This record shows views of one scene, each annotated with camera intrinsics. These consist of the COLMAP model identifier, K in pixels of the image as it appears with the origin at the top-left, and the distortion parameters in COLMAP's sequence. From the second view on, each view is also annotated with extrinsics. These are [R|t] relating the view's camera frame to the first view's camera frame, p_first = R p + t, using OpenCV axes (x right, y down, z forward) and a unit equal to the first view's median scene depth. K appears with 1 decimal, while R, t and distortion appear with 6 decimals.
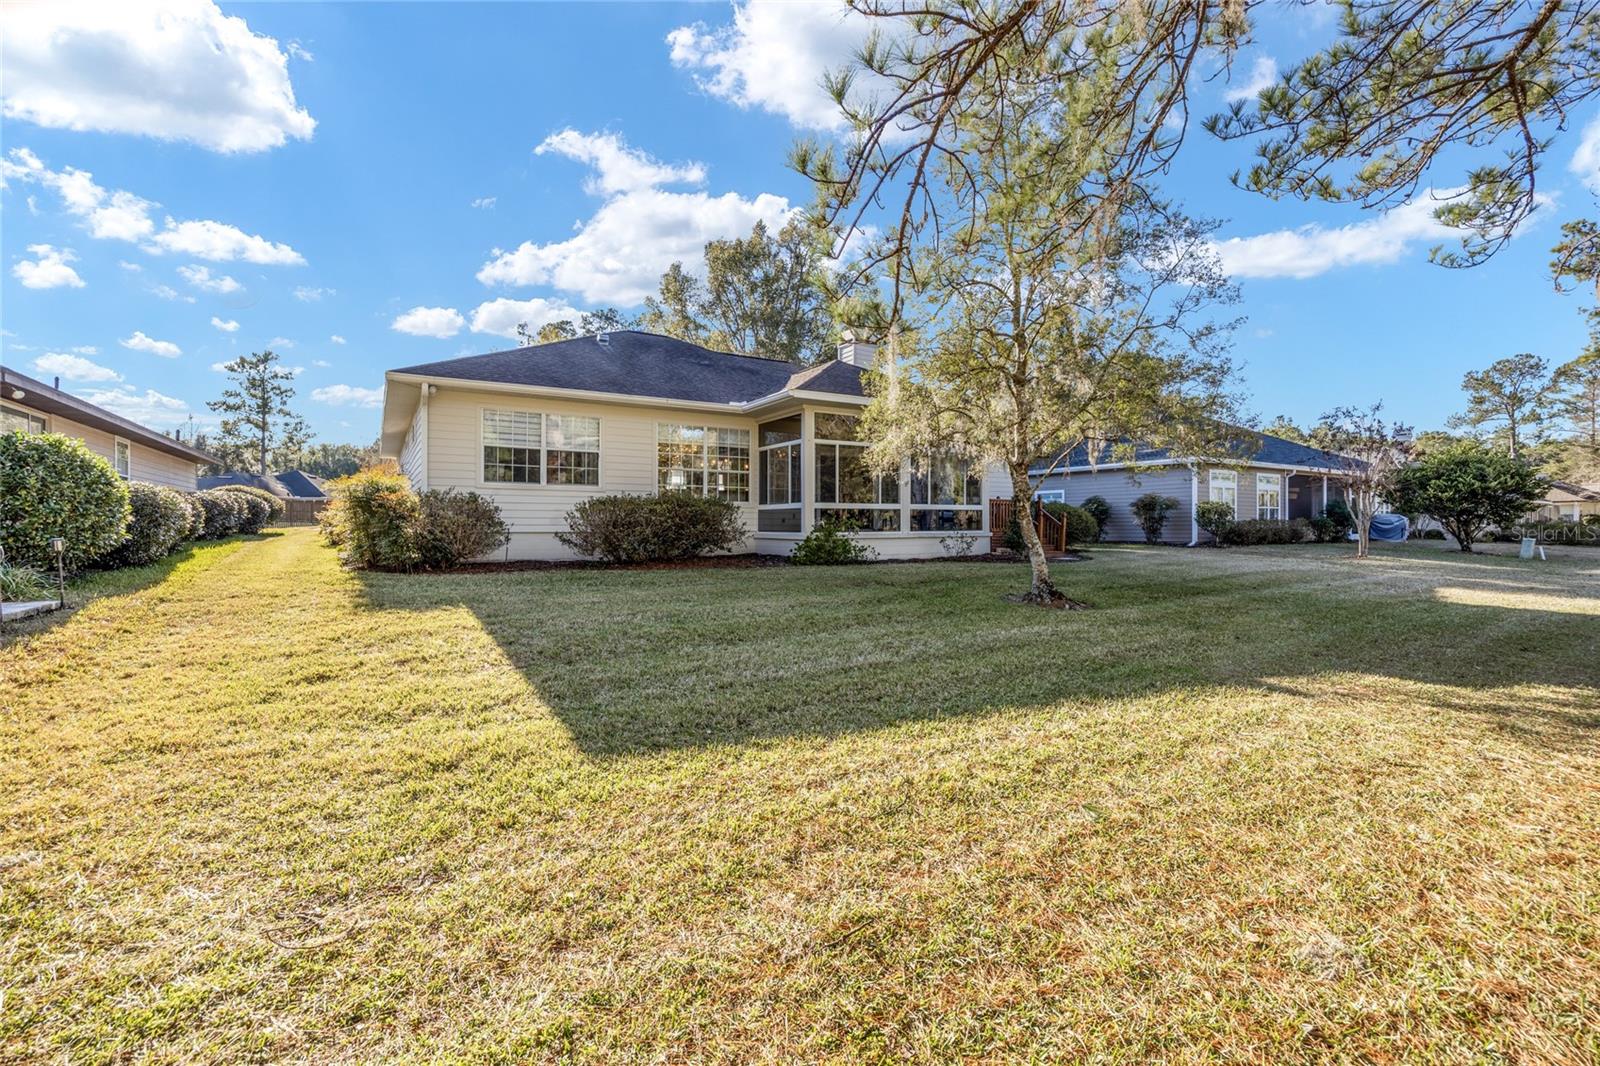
lens RADIAL K [[697.9, 0, 803.7], [0, 697.9, 527.8], [0, 0, 1]] dist [-0.004205, -0.000302]
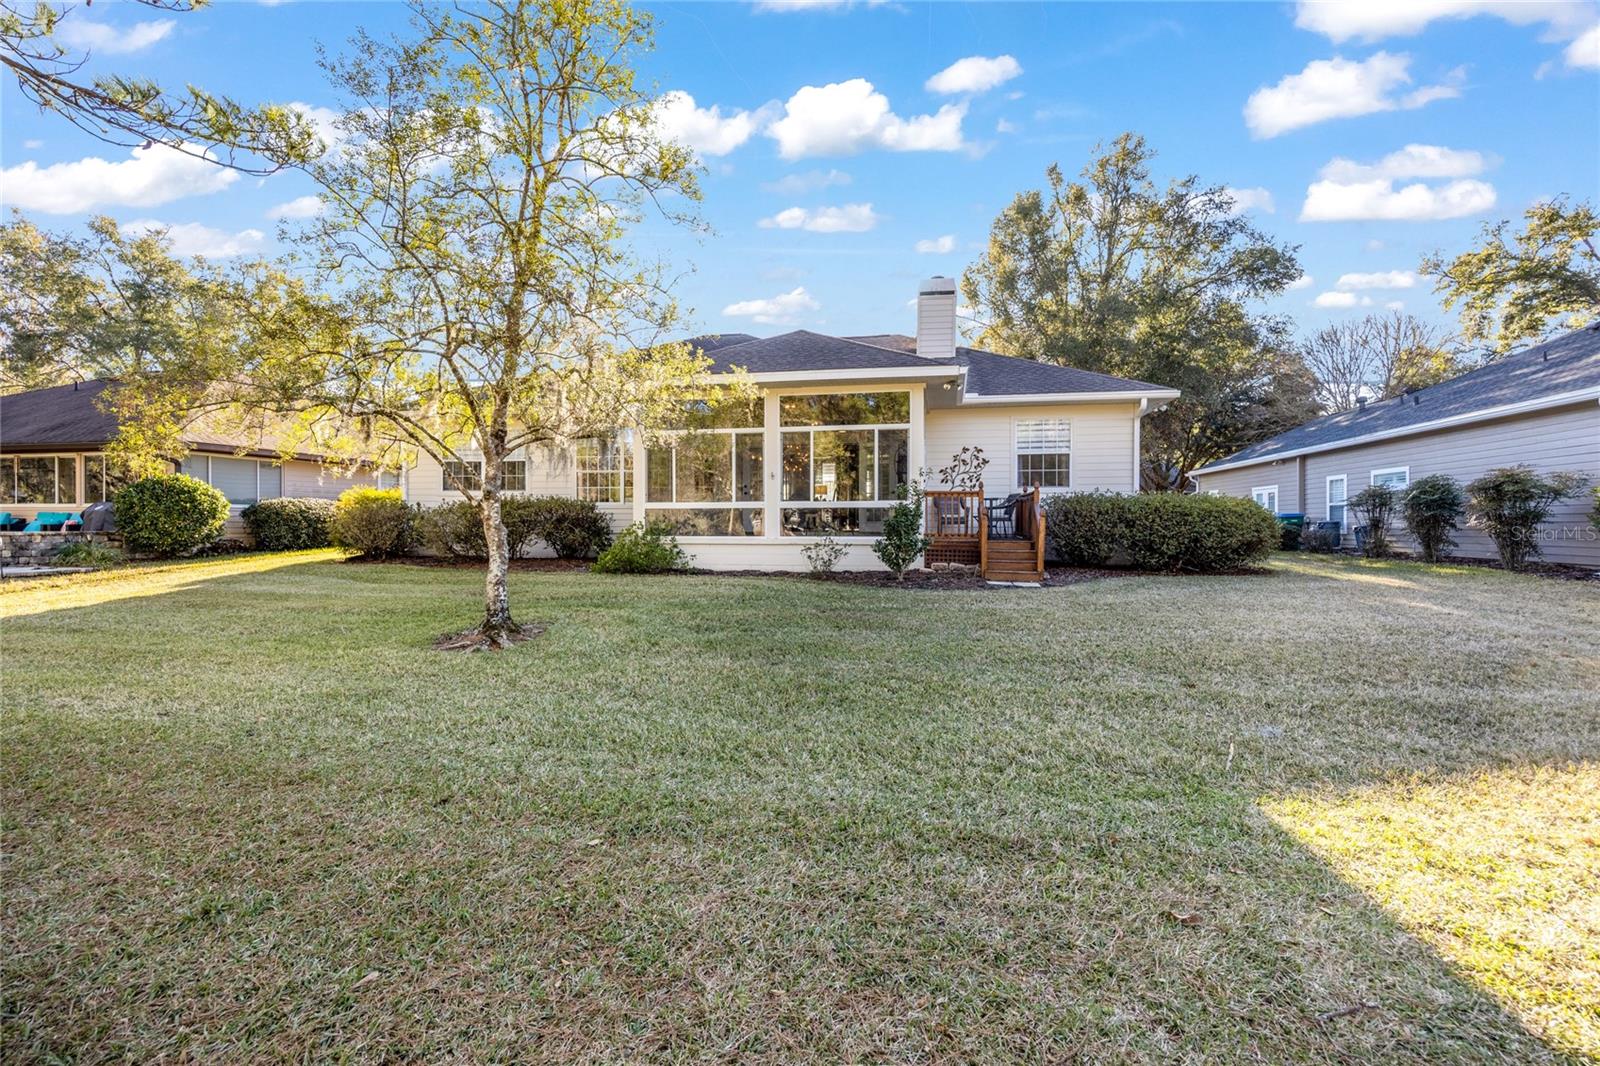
lens RADIAL K [[697.9, 0, 801.5], [0, 697.9, 531.2], [0, 0, 1]] dist [-0.004205, -0.000302]
pose [[0.744435, 0.005099, -0.667676, 0.688613], [-0.005900, 0.999982, 0.001058, -0.001079], [0.667669, 0.003152, 0.744452, 0.444943]]
